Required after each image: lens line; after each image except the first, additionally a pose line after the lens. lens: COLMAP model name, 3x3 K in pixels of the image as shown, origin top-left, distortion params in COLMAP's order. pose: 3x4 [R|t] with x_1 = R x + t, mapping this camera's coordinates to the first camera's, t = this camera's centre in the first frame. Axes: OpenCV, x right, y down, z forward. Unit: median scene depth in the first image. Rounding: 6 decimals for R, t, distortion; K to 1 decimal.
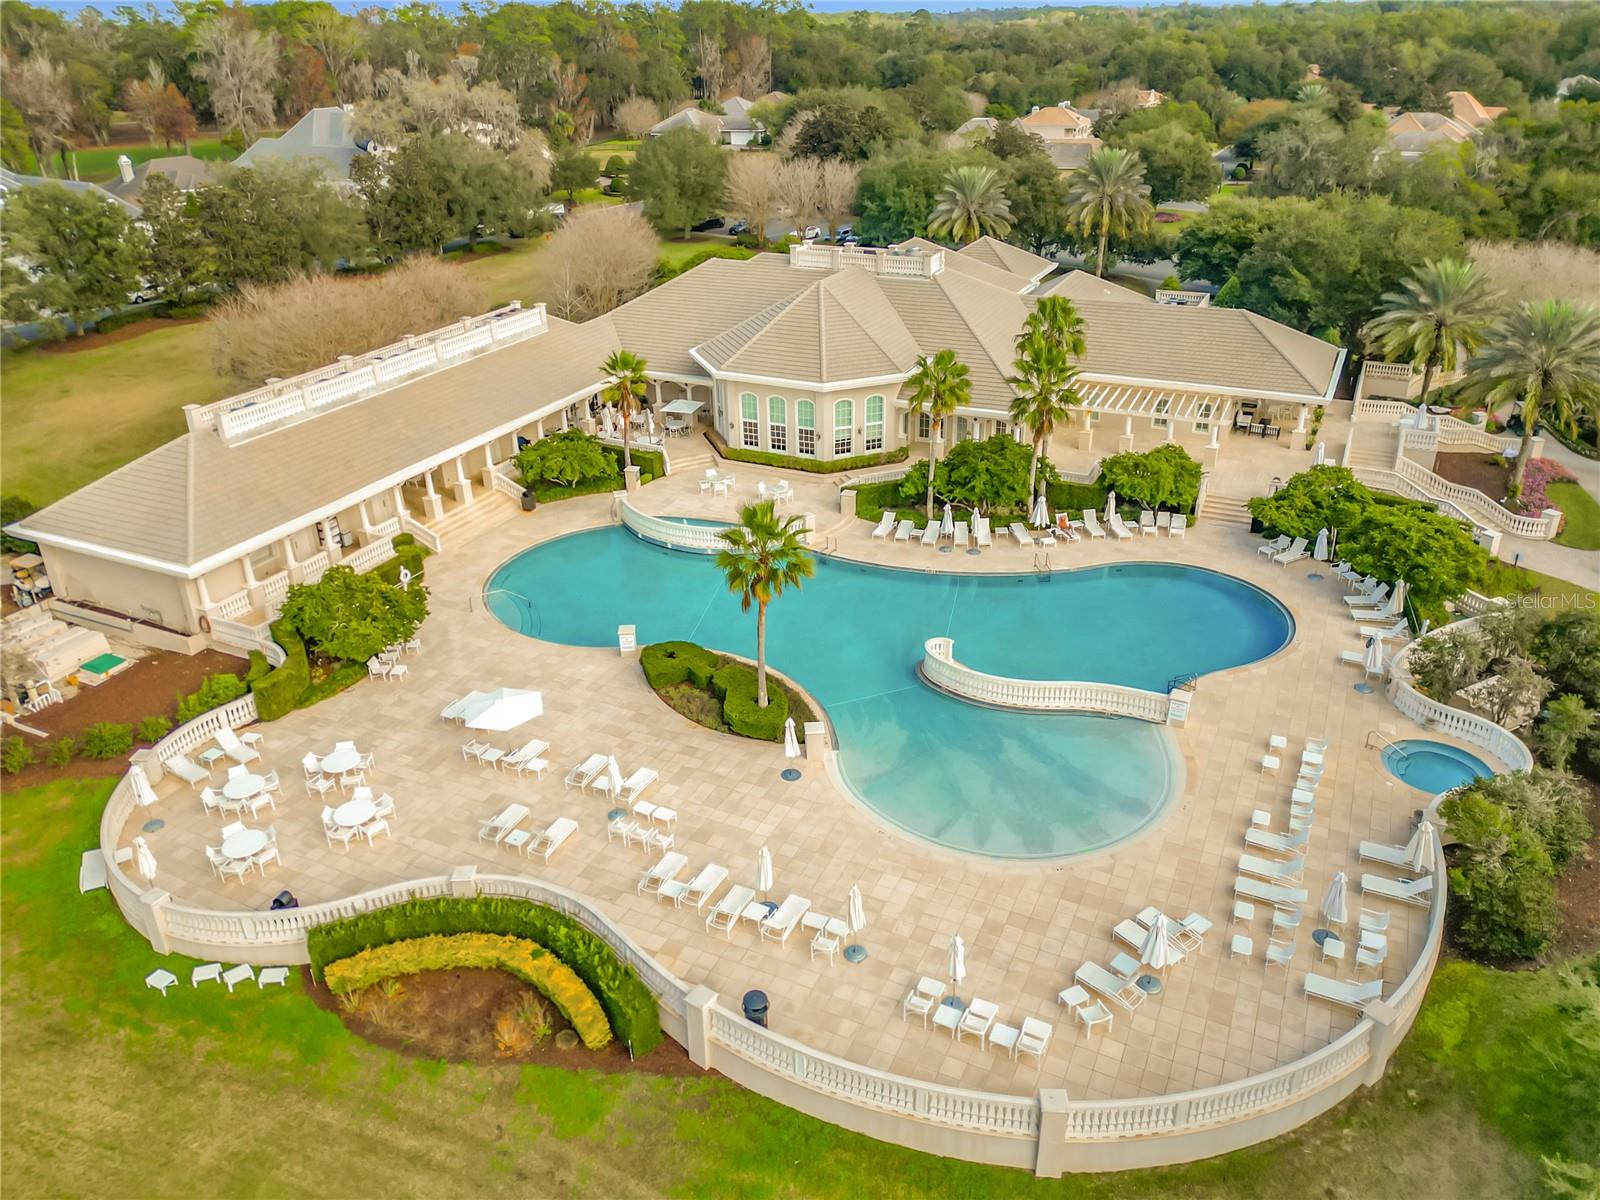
lens RADIAL K [[1154.2, 0, 801.0], [0, 1154.2, 575.4], [0, 0, 1]] dist [0.048006, -0.066750]
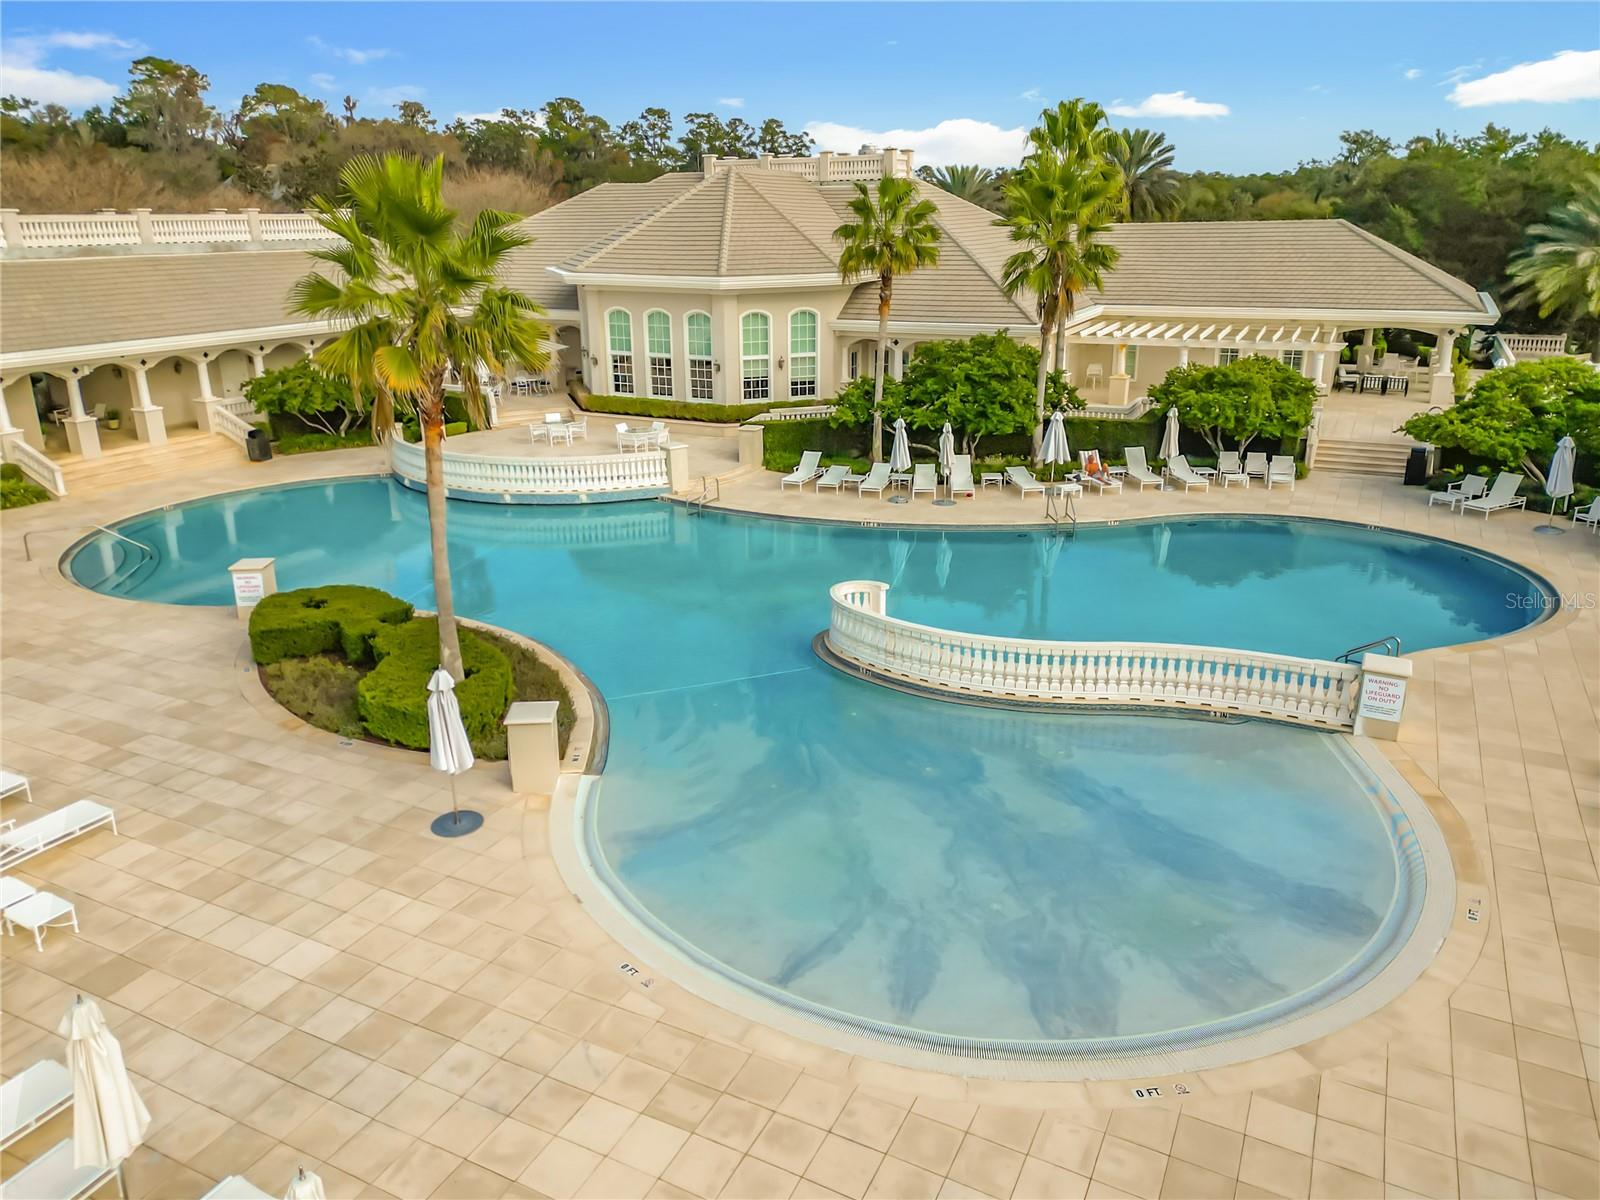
lens RADIAL K [[1148.1, 0, 797.0], [0, 1148.1, 551.1], [0, 0, 1]] dist [0.036039, -0.002794]
pose [[0.999829, 0.012378, -0.013775, 0.079753], [-0.014375, 0.987664, -0.155929, 0.096842], [0.011675, 0.156100, 0.987672, 0.405511]]
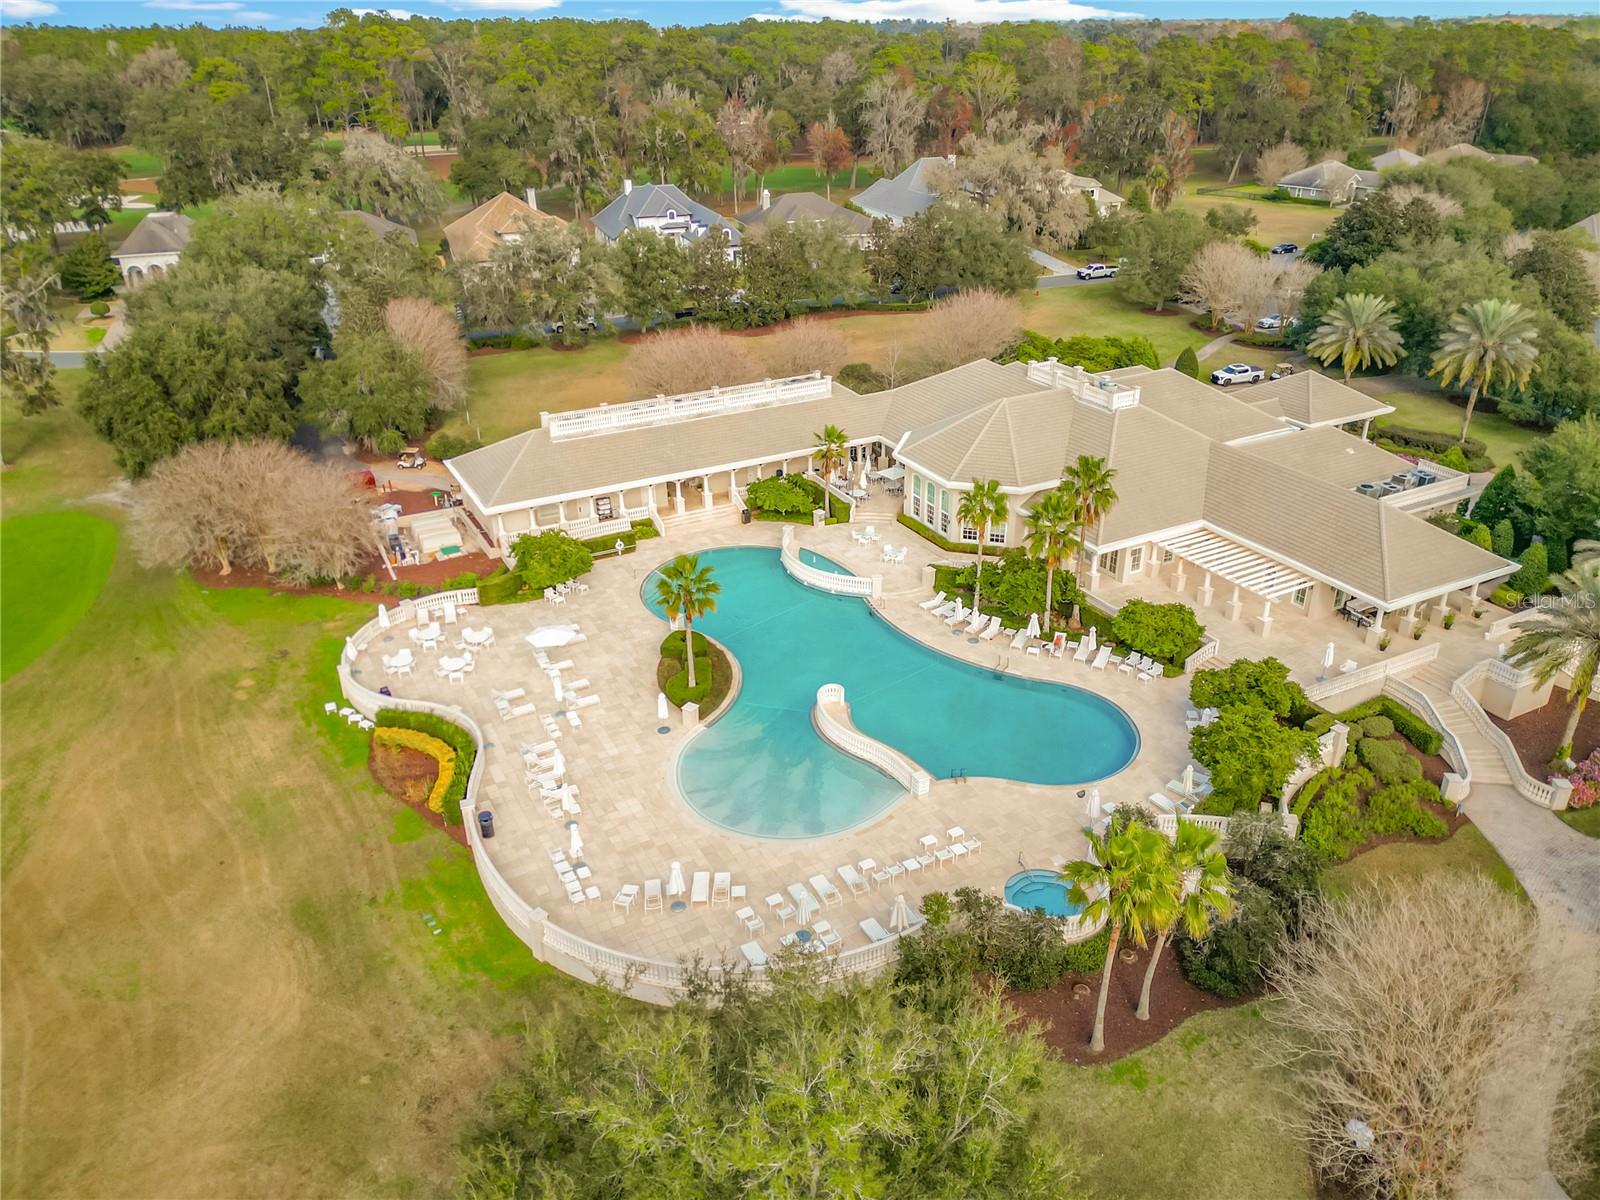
lens RADIAL K [[1154.2, 0, 801.0], [0, 1154.2, 575.4], [0, 0, 1]] dist [0.048006, -0.066750]
pose [[0.806250, 0.264679, -0.529062, 0.626077], [-0.259406, 0.961939, 0.085923, -0.143936], [0.531667, 0.067967, 0.844222, -0.156646]]
